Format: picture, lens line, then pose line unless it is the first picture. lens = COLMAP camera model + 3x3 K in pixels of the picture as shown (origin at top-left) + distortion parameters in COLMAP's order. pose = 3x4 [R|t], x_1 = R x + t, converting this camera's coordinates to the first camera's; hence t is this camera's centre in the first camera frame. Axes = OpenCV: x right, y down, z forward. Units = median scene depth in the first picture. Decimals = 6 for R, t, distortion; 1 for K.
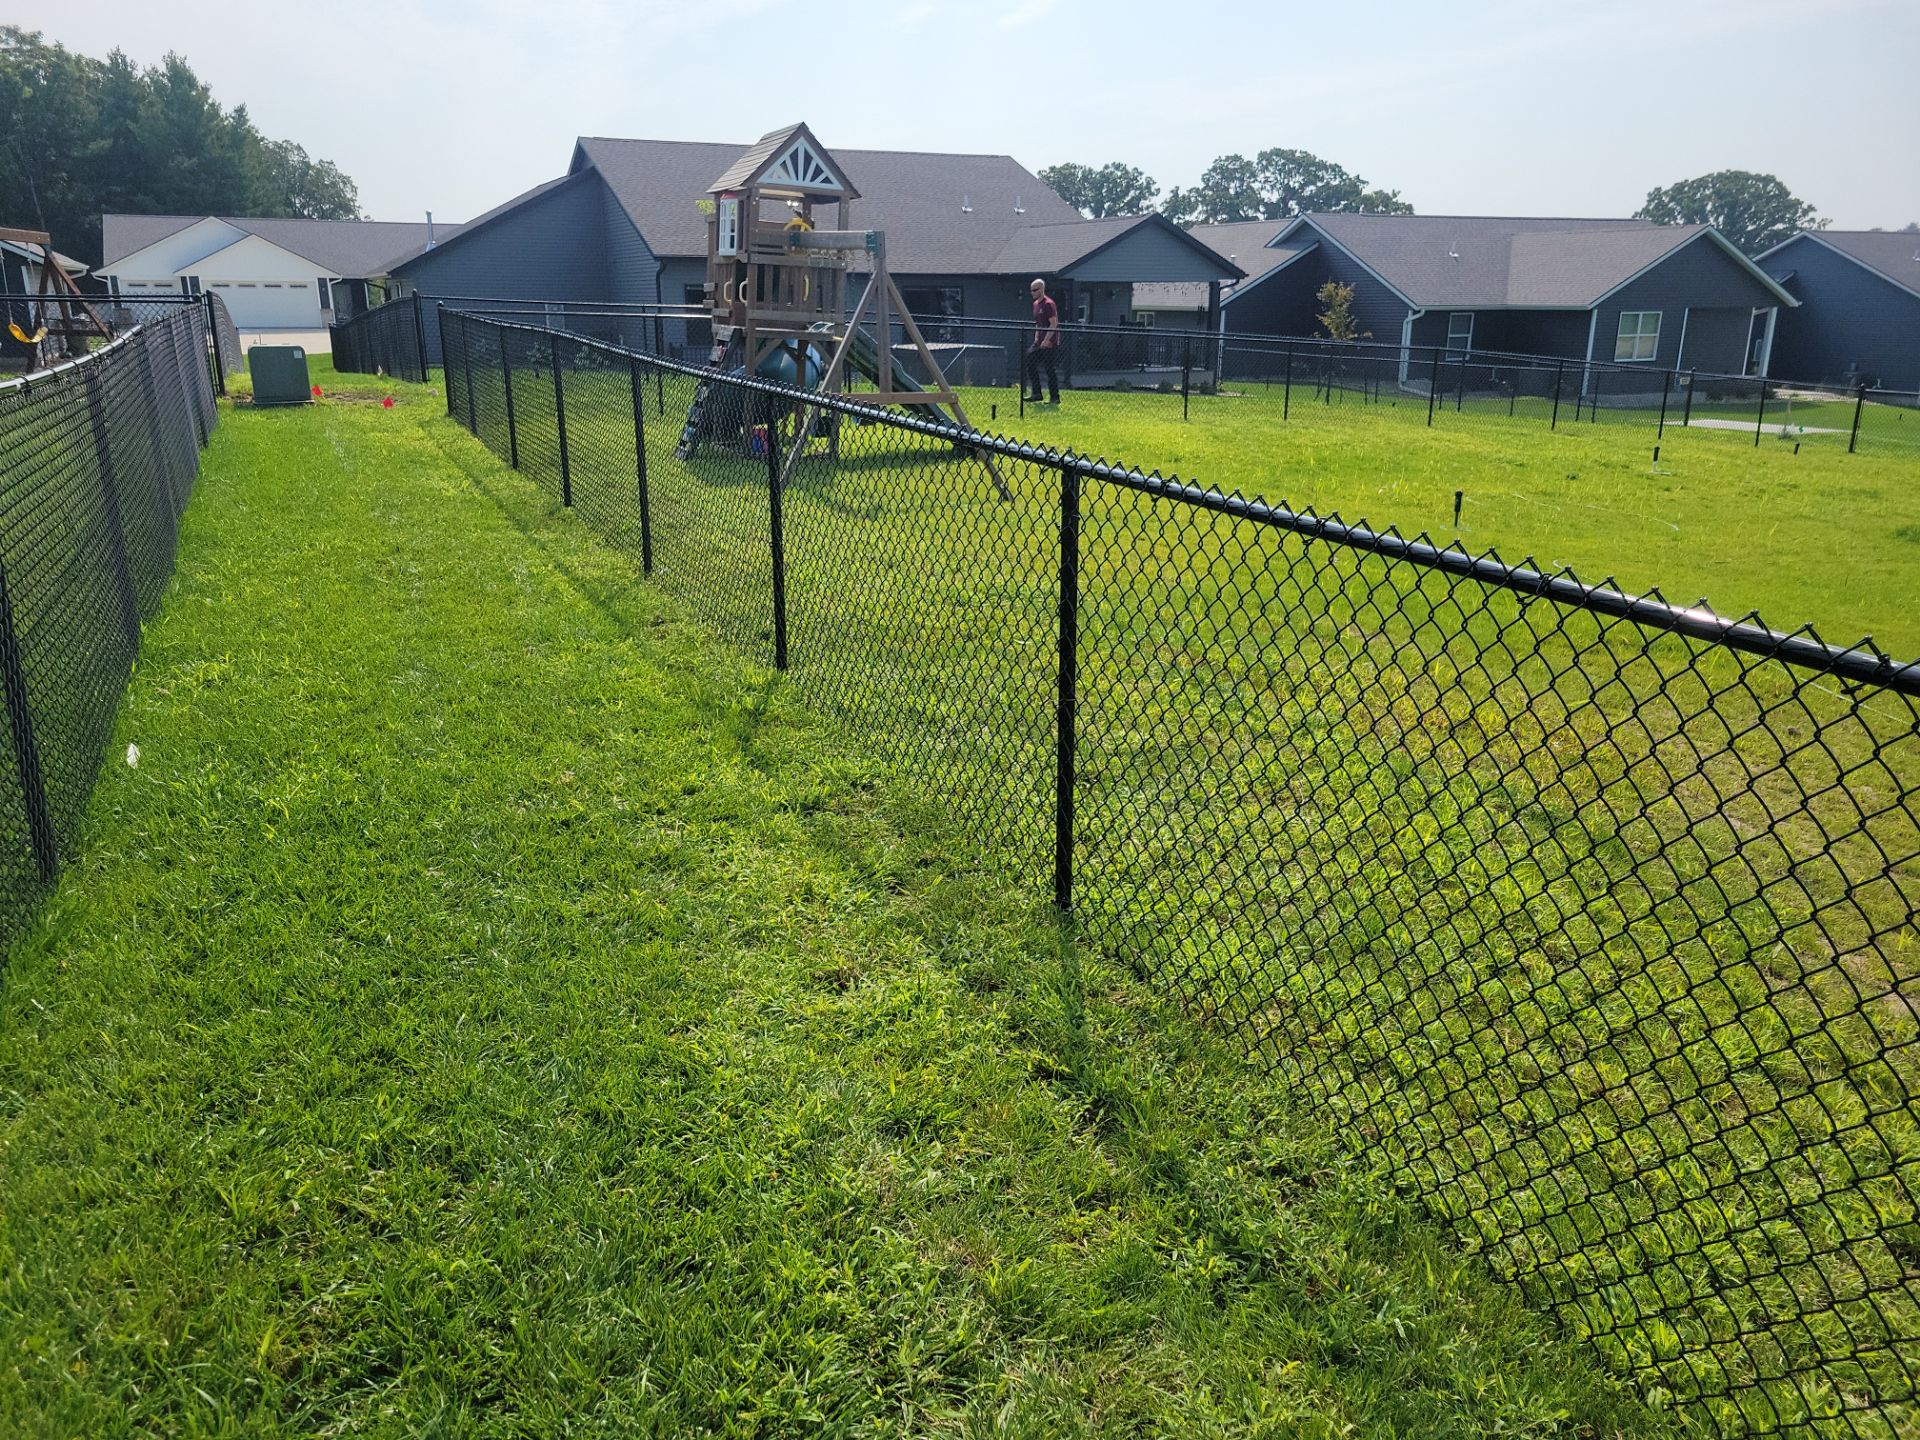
lens RADIAL K [[1425.0, 0, 948.9], [0, 1425.0, 708.9], [0, 0, 1]] dist [0.055699, -0.038293]
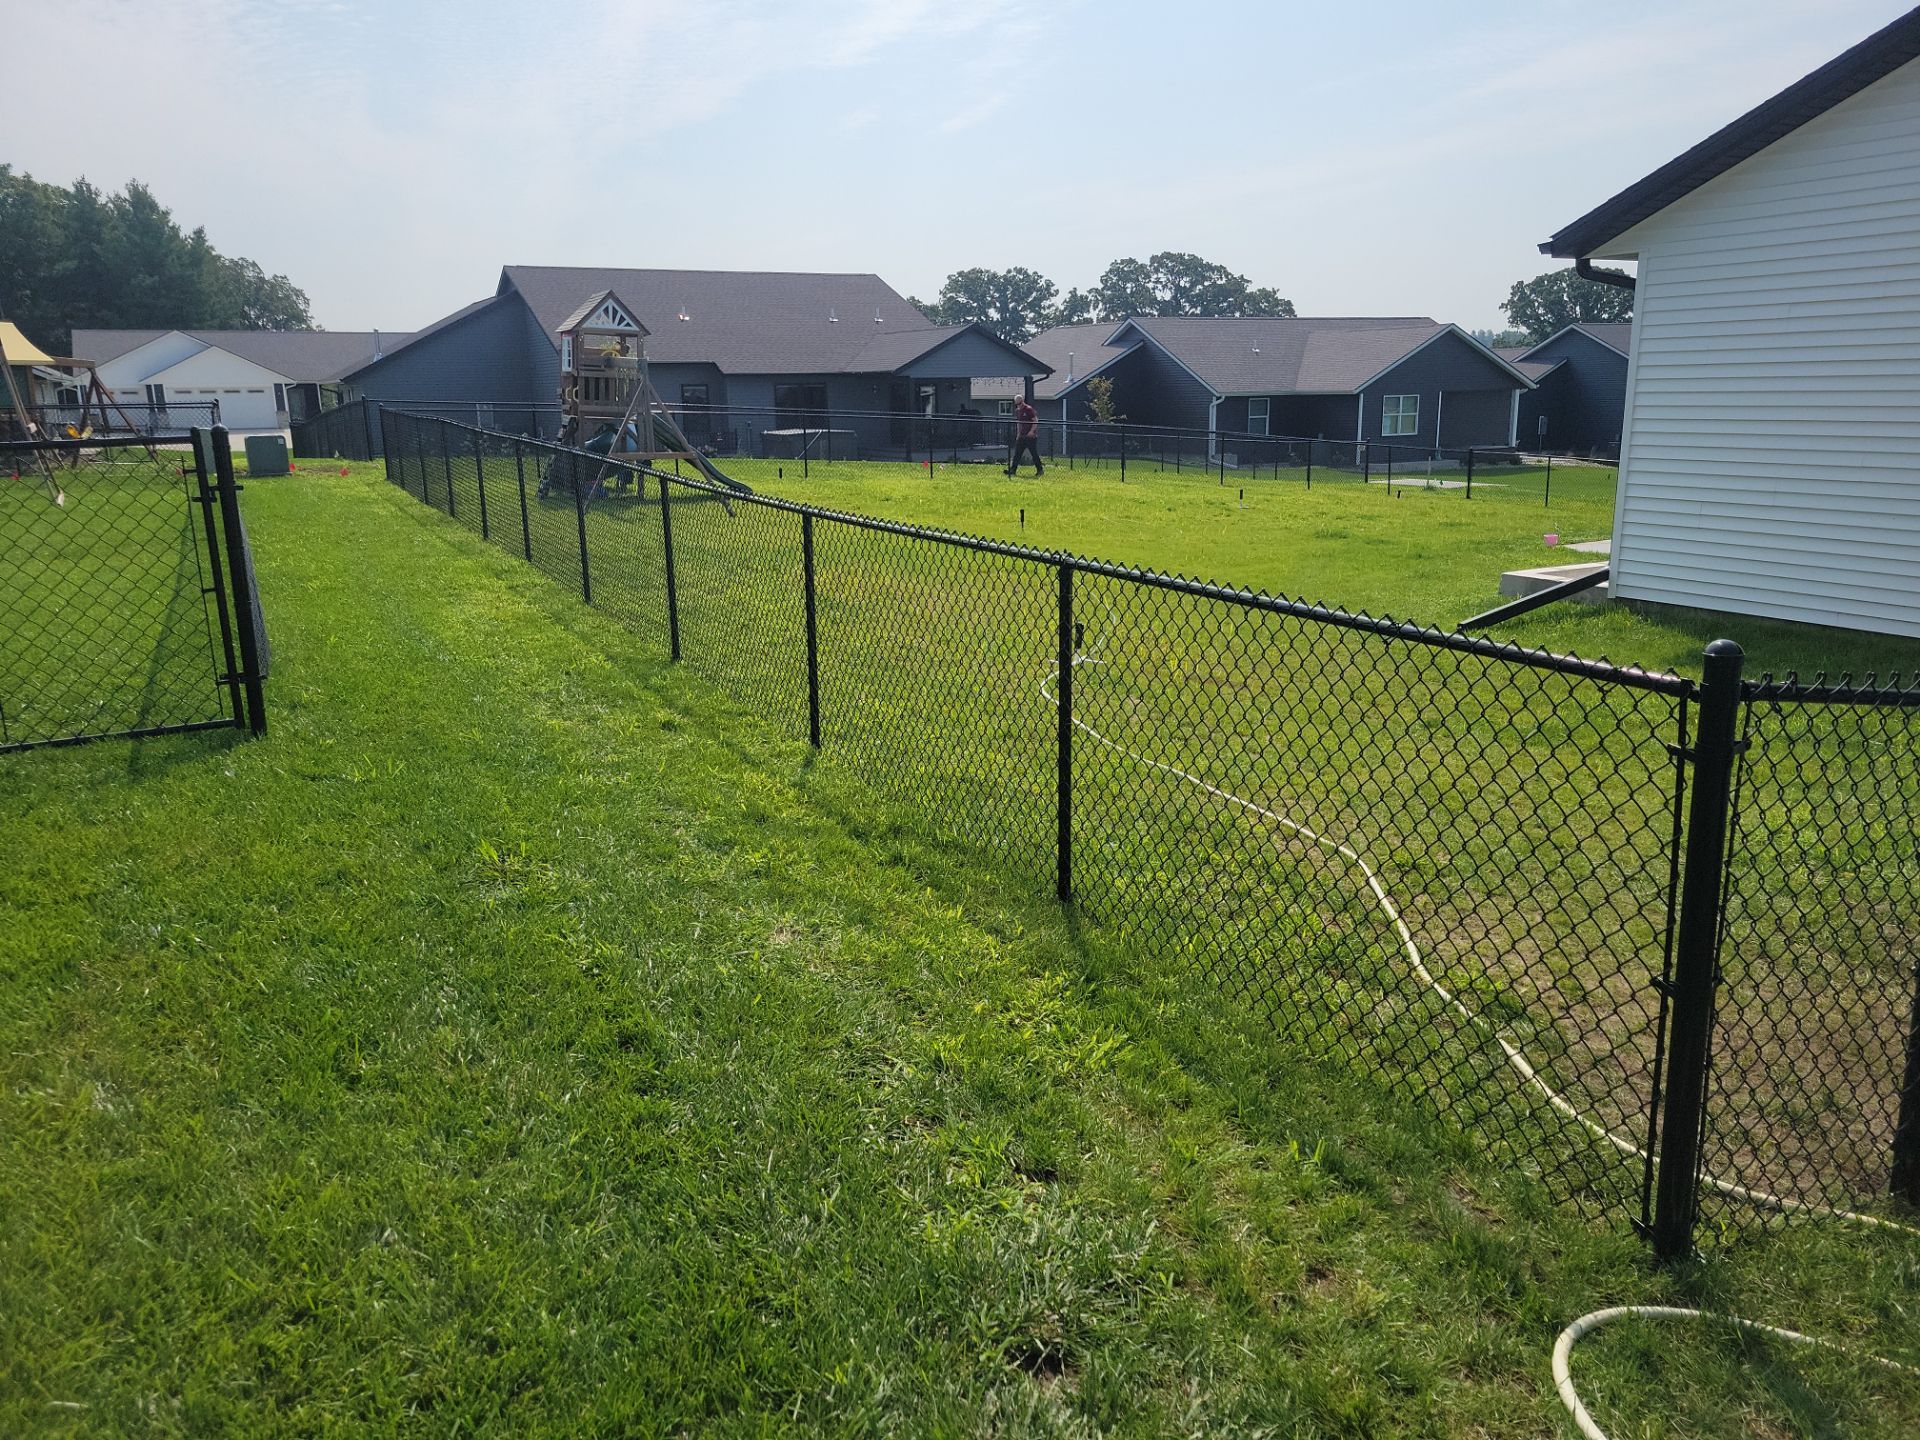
lens RADIAL K [[1420.8, 0, 960.8], [0, 1420.8, 694.7], [0, 0, 1]] dist [0.060665, -0.036767]
pose [[0.998902, -0.026311, 0.038770, 0.036190], [0.028912, 0.997257, -0.068134, 0.027236], [-0.036871, 0.069180, 0.996923, -0.096718]]
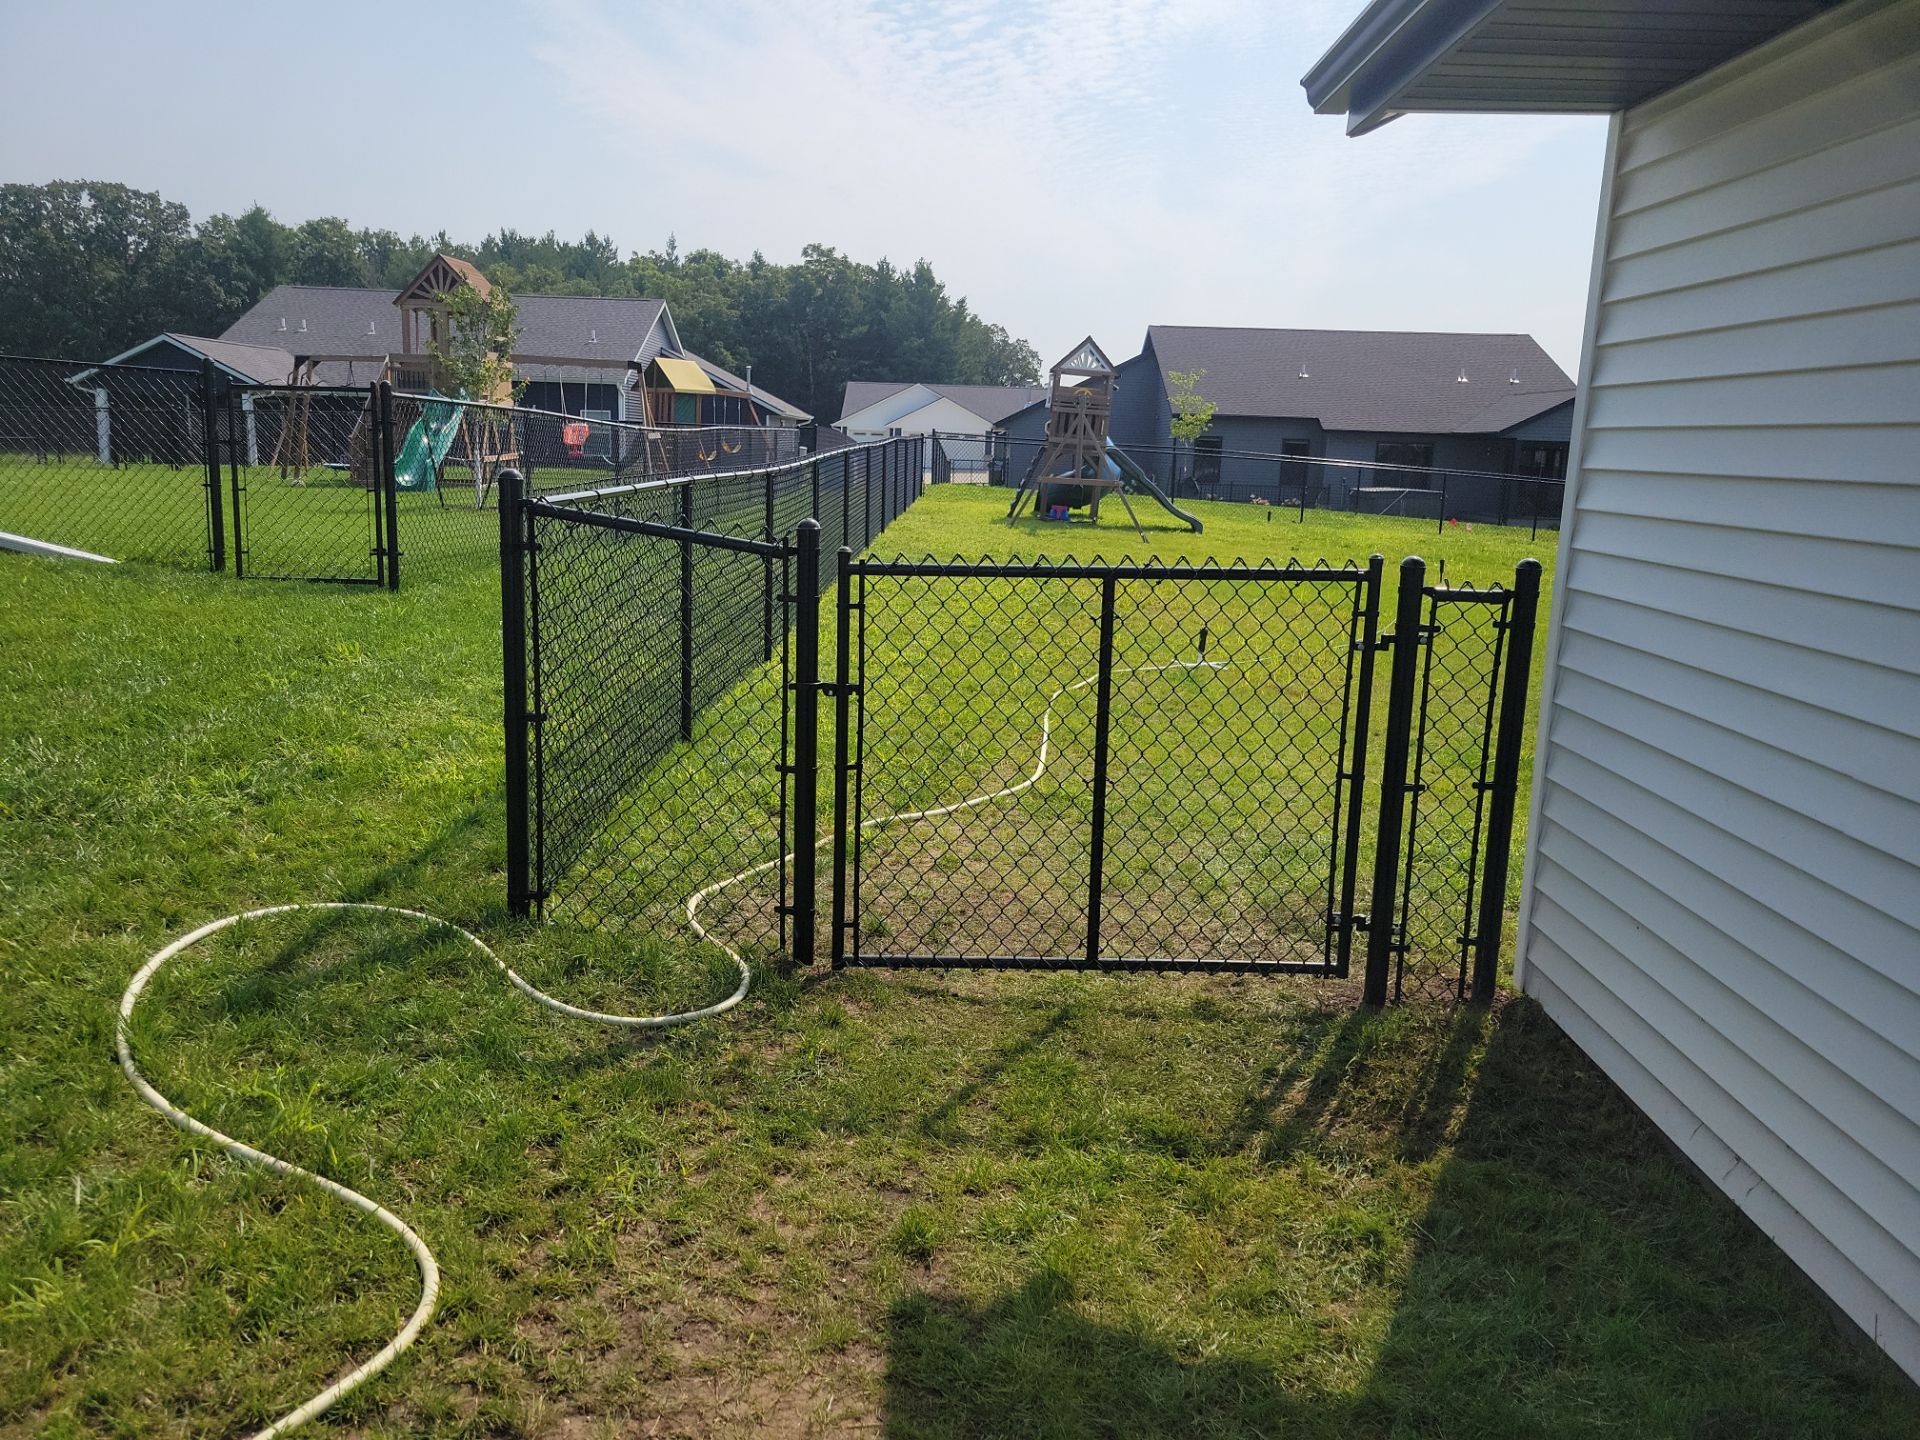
lens RADIAL K [[1425.0, 0, 948.9], [0, 1425.0, 708.9], [0, 0, 1]] dist [0.055699, -0.038293]
pose [[0.897712, 0.108596, -0.426989, 0.092104], [-0.153537, 0.985505, -0.072158, 0.033722], [0.412964, 0.130336, 0.901373, -0.101160]]
